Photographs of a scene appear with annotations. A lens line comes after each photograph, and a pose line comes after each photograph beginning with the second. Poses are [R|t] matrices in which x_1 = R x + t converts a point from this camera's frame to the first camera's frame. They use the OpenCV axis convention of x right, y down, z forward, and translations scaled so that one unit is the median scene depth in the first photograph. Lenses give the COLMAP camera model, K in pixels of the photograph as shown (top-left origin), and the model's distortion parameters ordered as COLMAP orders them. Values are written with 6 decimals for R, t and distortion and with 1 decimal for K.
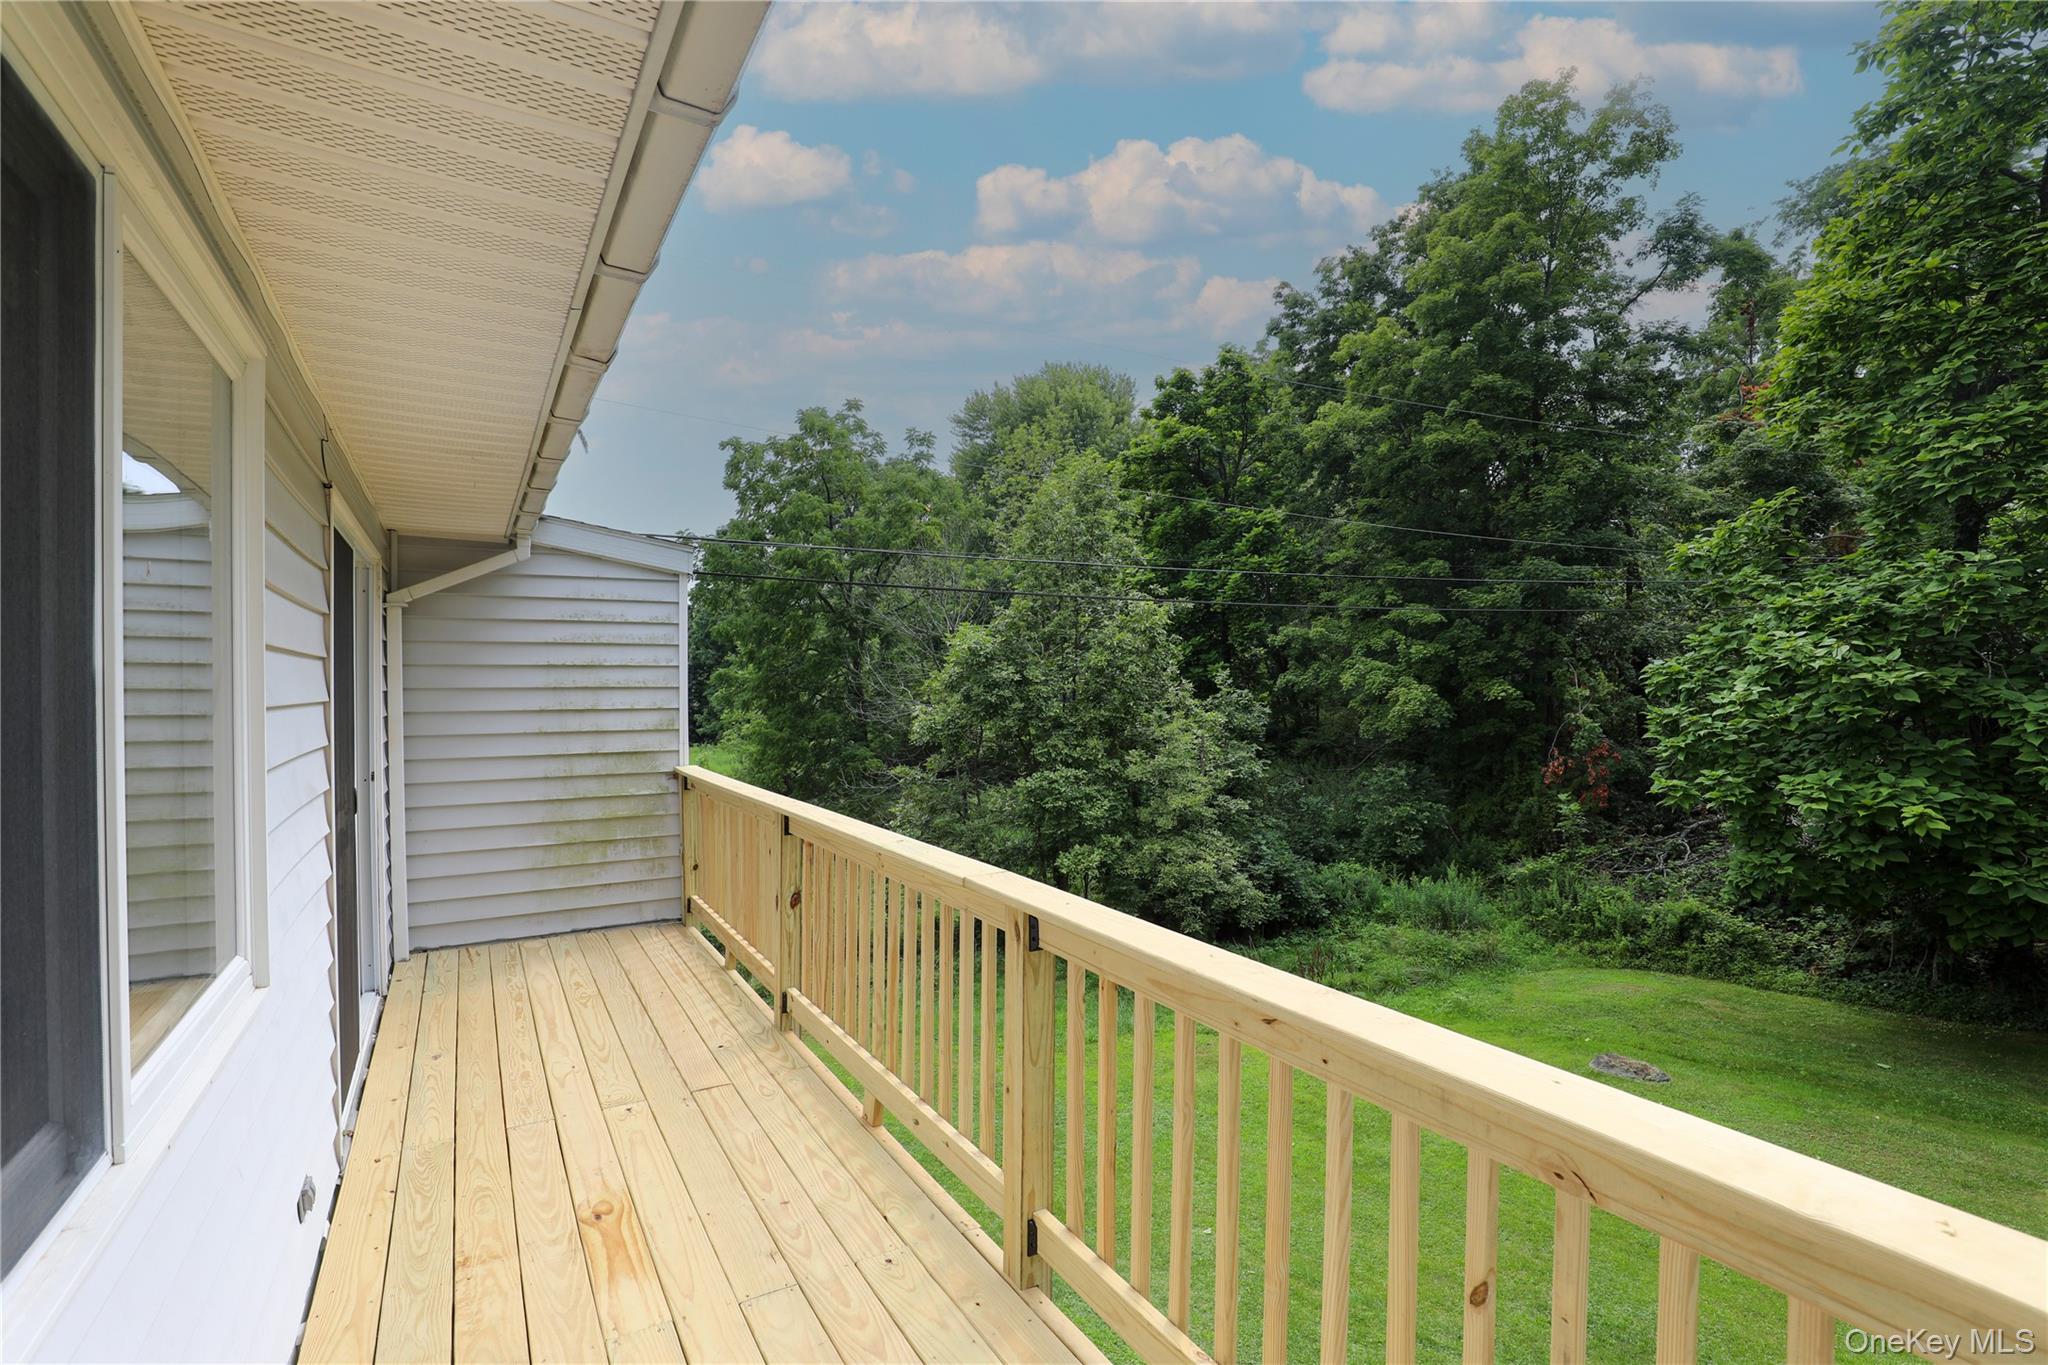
lens RADIAL K [[939.3, 0, 1013.8], [0, 939.3, 687.1], [0, 0, 1]] dist [-0.037847, 0.008145]
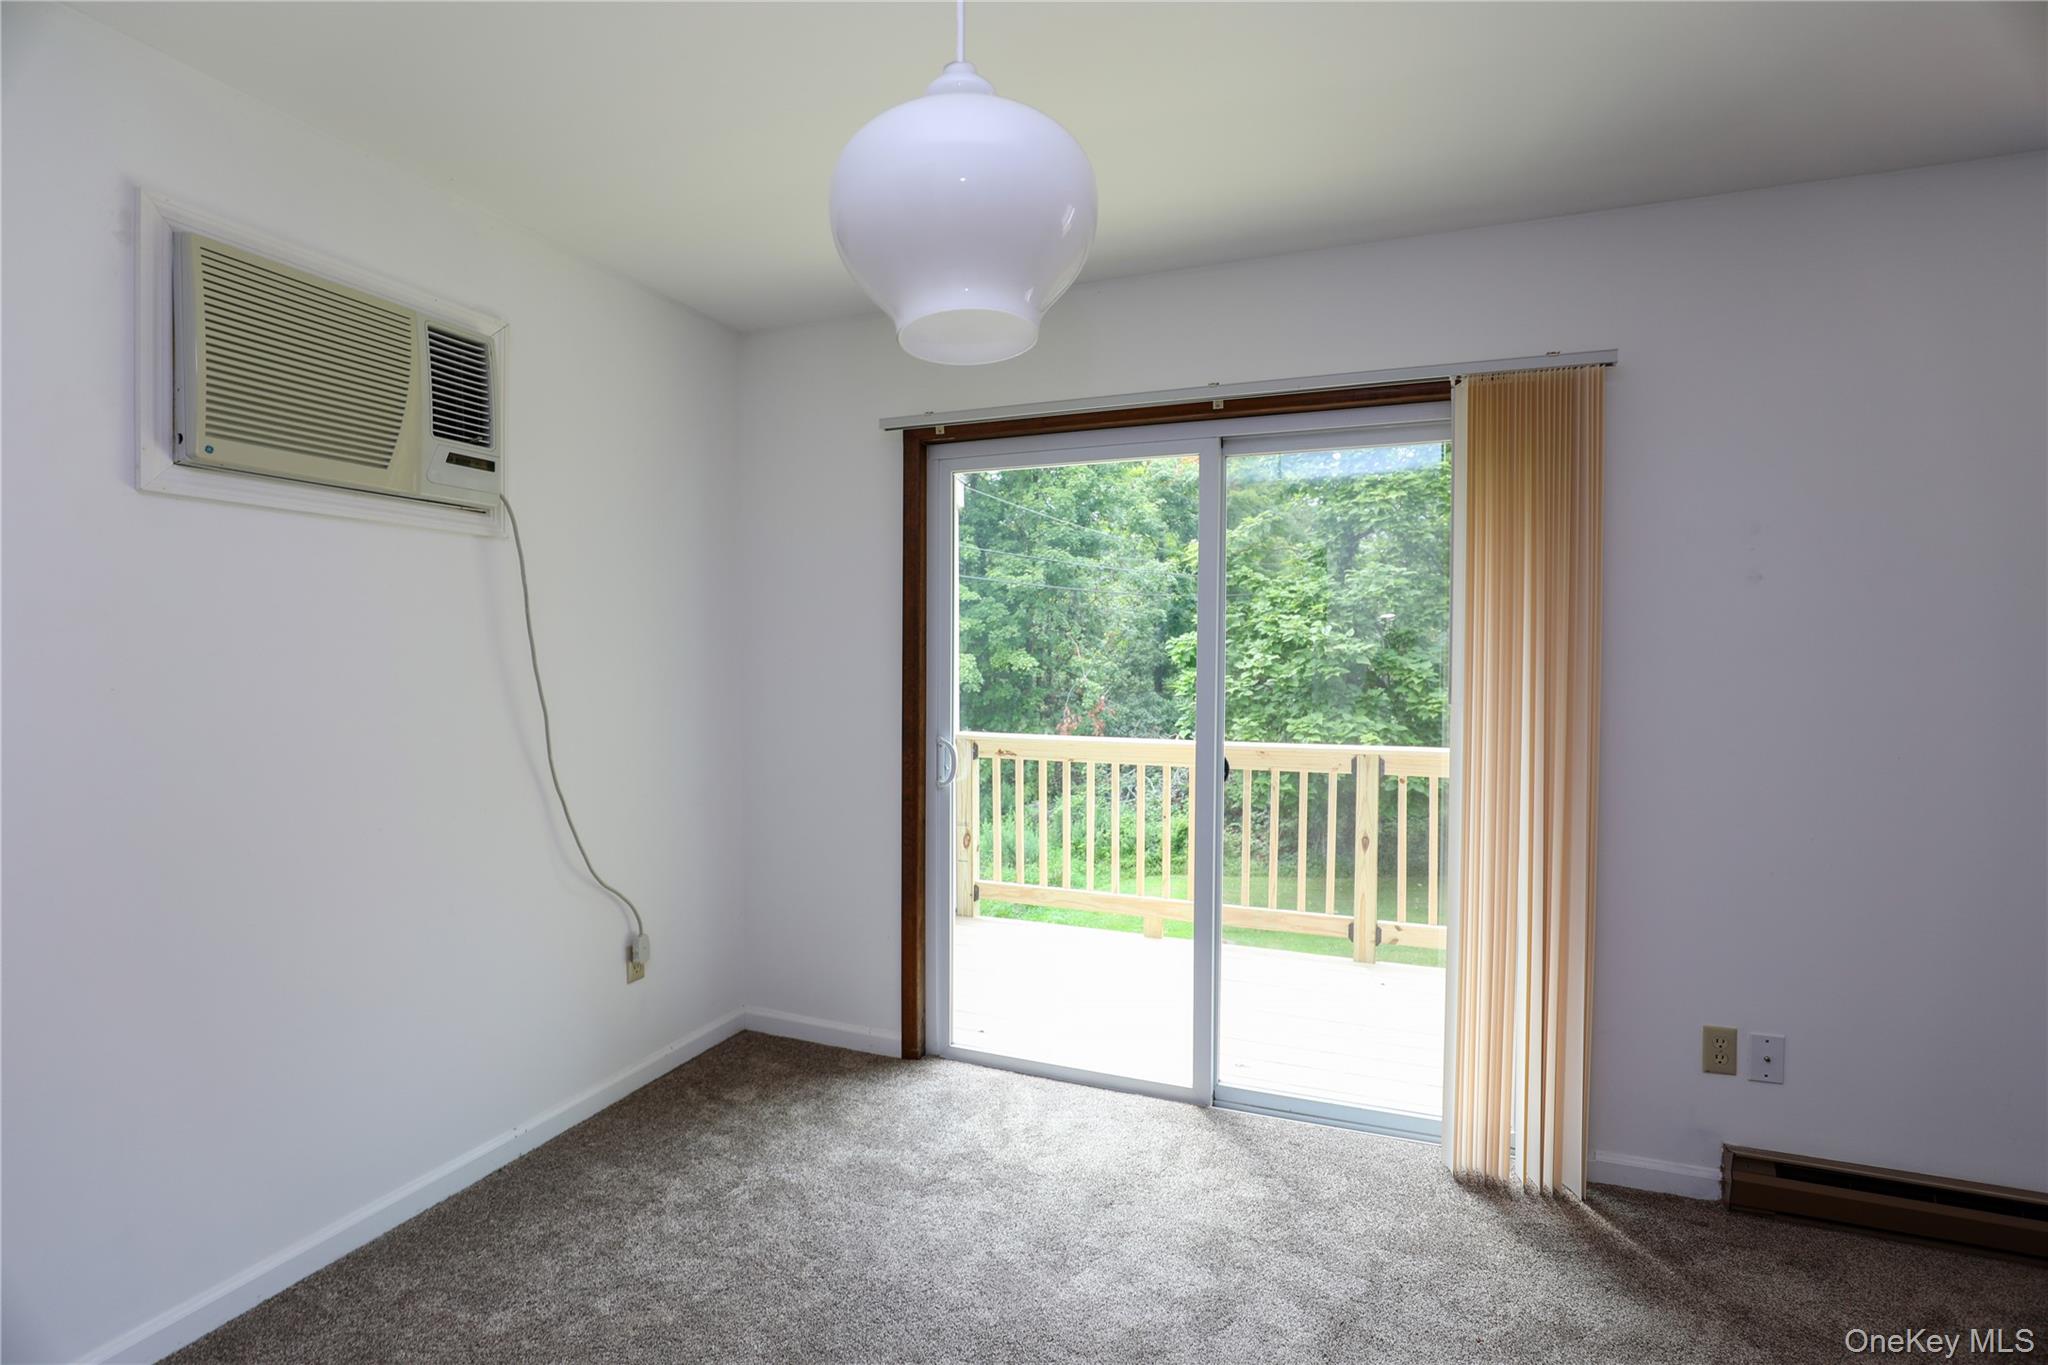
lens RADIAL K [[939.3, 0, 1013.8], [0, 939.3, 687.1], [0, 0, 1]] dist [-0.037847, 0.008145]
pose [[0.796004, -0.018732, 0.605002, -0.207991], [0.002088, 0.999600, 0.028202, 0.004603], [-0.605288, -0.021186, 0.795724, 0.070423]]
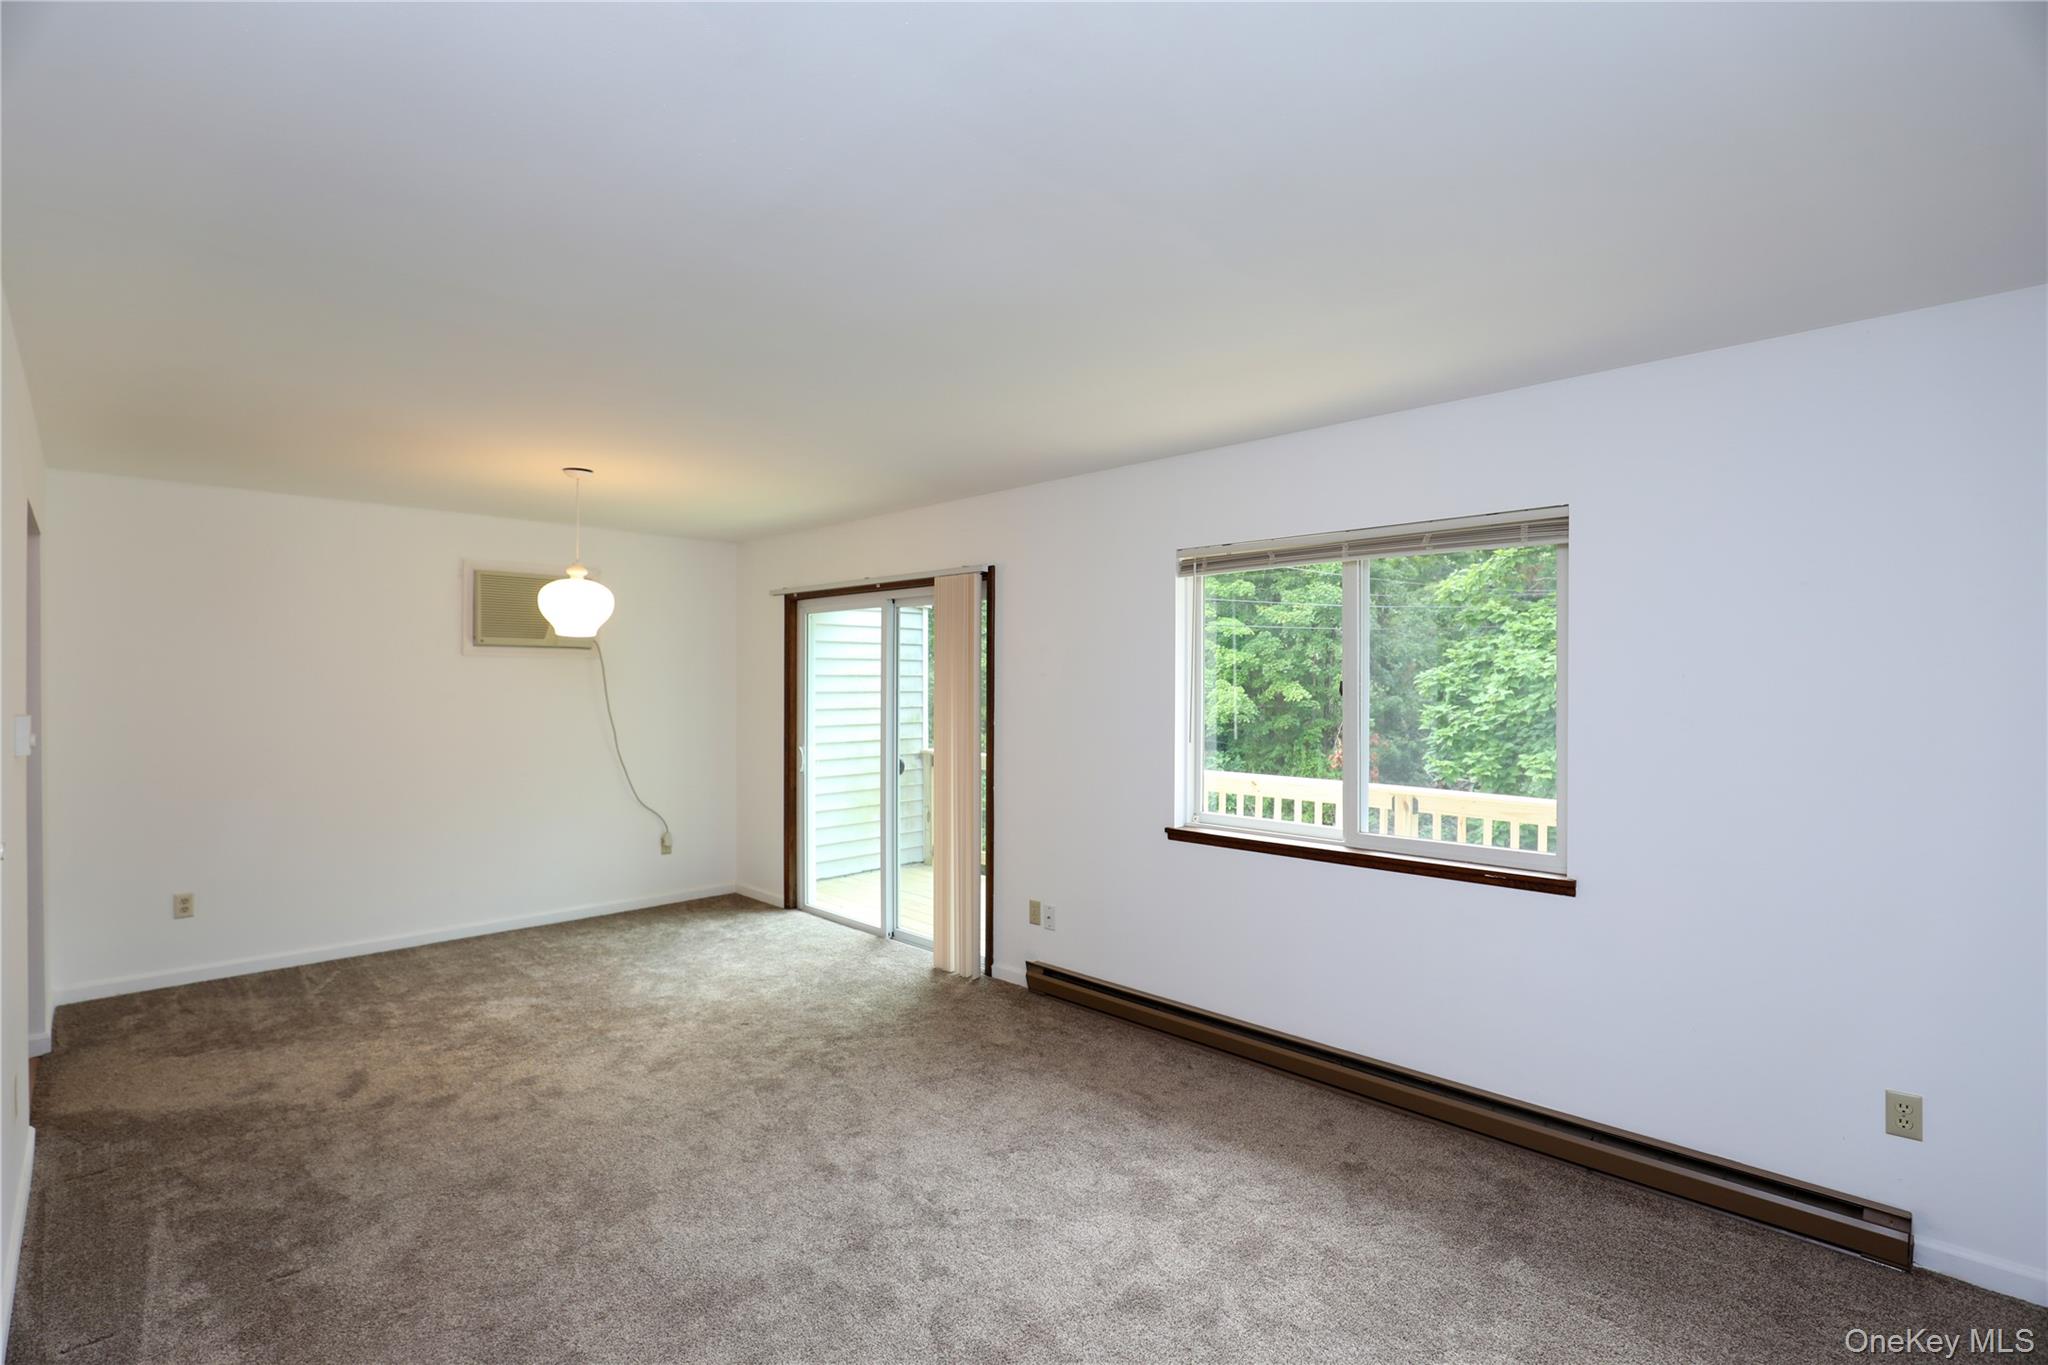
lens RADIAL K [[939.3, 0, 1013.8], [0, 939.3, 687.1], [0, 0, 1]] dist [-0.037847, 0.008145]
pose [[0.967645, 0.002059, 0.252307, -0.144258], [-0.002044, 0.999998, -0.000322, -0.001420], [-0.252307, -0.000204, 0.967647, -0.088957]]
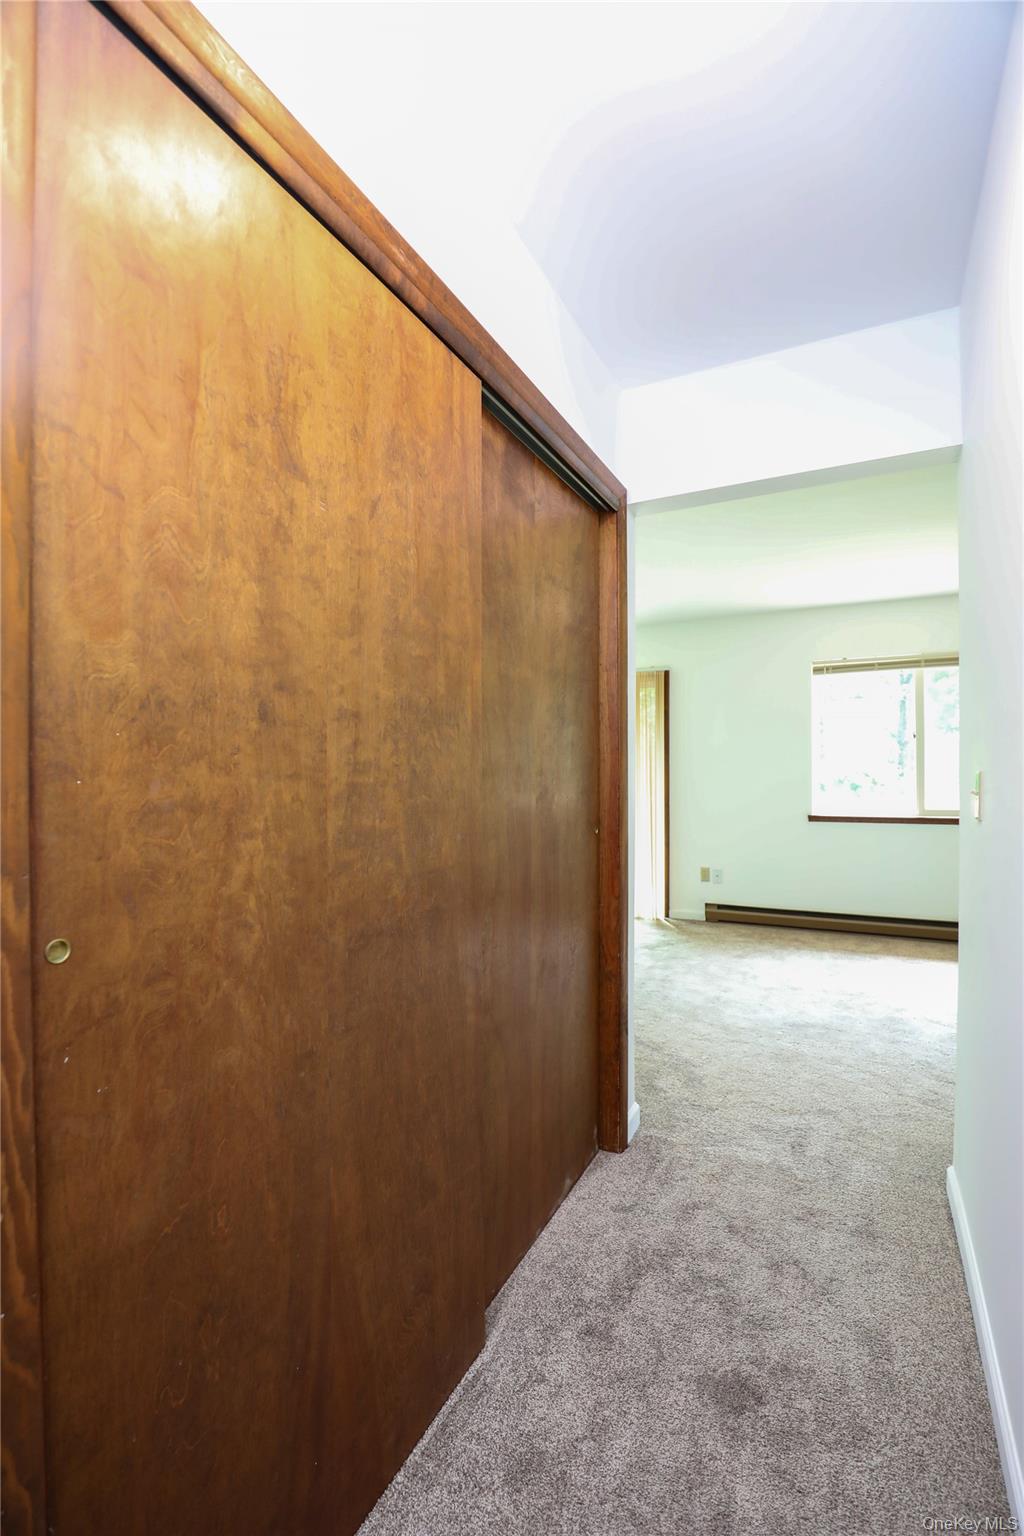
lens RADIAL K [[704.5, 0, 509.3], [0, 704.5, 780.8], [0, 0, 1]] dist [-0.037847, 0.008145]
pose [[0.843519, -0.009502, 0.537016, -0.282486], [0.008969, 0.999953, 0.003606, 0.011296], [-0.537025, 0.001774, 0.843564, -0.071586]]
